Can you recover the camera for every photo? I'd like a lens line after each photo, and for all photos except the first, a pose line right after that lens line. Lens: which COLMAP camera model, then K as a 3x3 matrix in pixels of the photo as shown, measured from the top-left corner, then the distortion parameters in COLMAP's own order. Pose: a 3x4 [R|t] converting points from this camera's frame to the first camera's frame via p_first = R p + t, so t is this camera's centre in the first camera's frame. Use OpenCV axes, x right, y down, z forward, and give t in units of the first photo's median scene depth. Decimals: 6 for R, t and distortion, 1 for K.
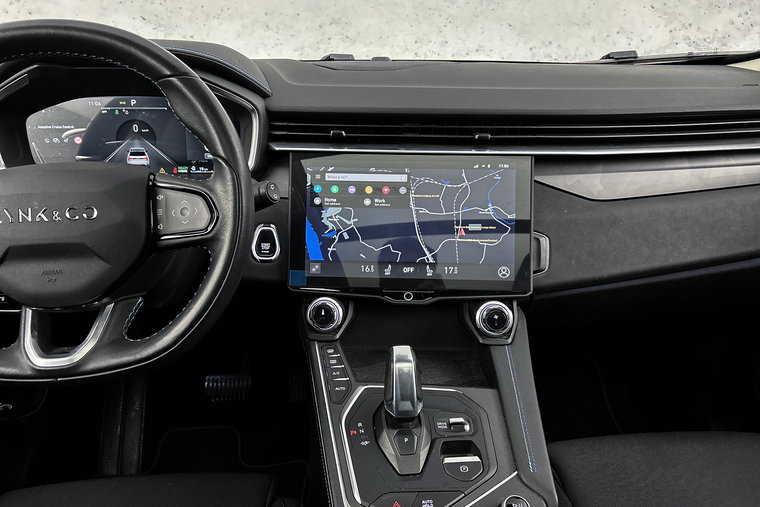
lens RADIAL K [[579.2, 0, 380.0], [0, 579.2, 253.5], [0, 0, 1]] dist [0.065143, -0.073293]
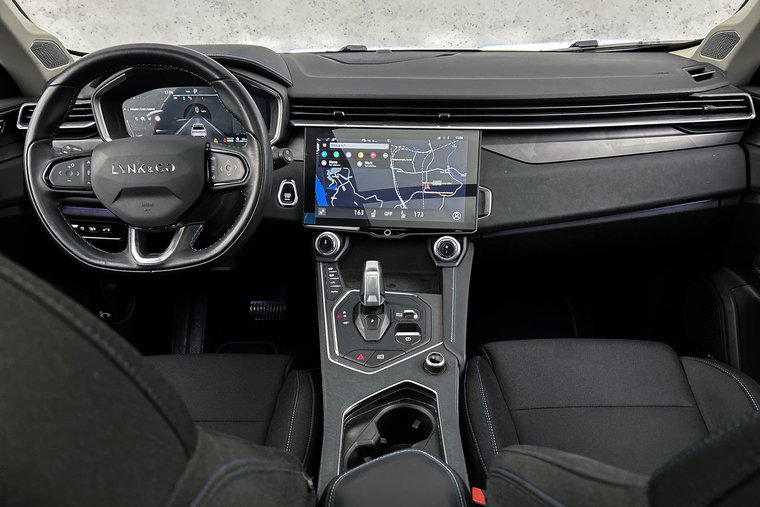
lens RADIAL K [[579.9, 0, 384.4], [0, 579.9, 256.6], [0, 0, 1]] dist [0.073156, -0.074276]
pose [[0.996355, 0.018276, -0.083319, 0.156957], [-0.013416, 0.998196, 0.058517, 0.049996], [0.084239, -0.057185, 0.994803, -0.387786]]
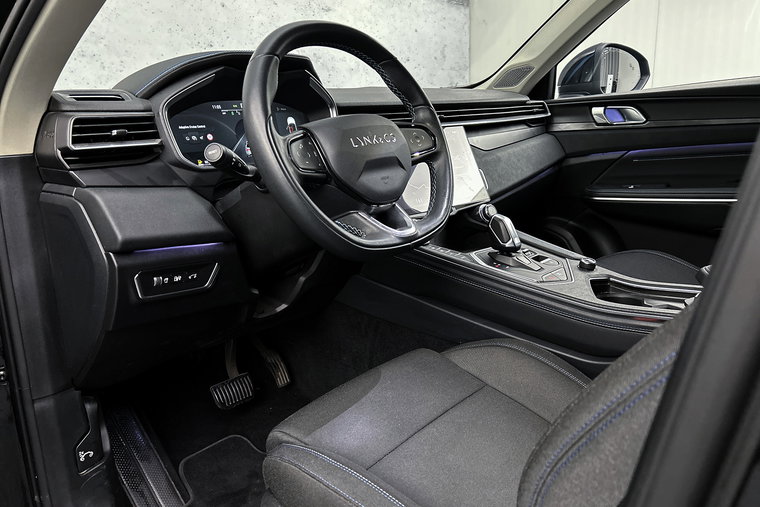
lens RADIAL K [[579.9, 0, 384.4], [0, 579.9, 256.6], [0, 0, 1]] dist [0.073156, -0.074276]
pose [[0.721995, -0.204576, 0.660963, -1.123991], [0.314095, 0.948092, -0.049651, 0.213841], [-0.616496, 0.243453, 0.748774, -0.052567]]
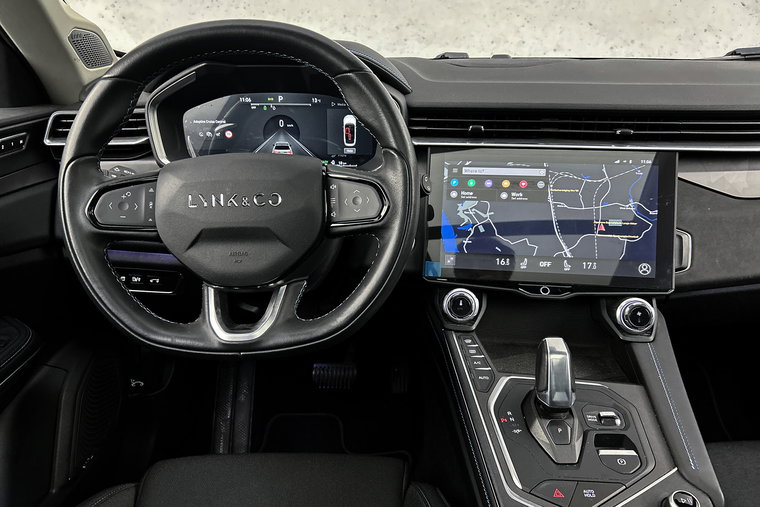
lens RADIAL K [[579.2, 0, 380.0], [0, 579.2, 253.5], [0, 0, 1]] dist [0.065143, -0.073293]
pose [[0.995507, 0.025406, -0.091215, -0.142645], [-0.025675, 0.999669, -0.001775, 0.018869], [0.091140, 0.004108, 0.995830, -0.030176]]
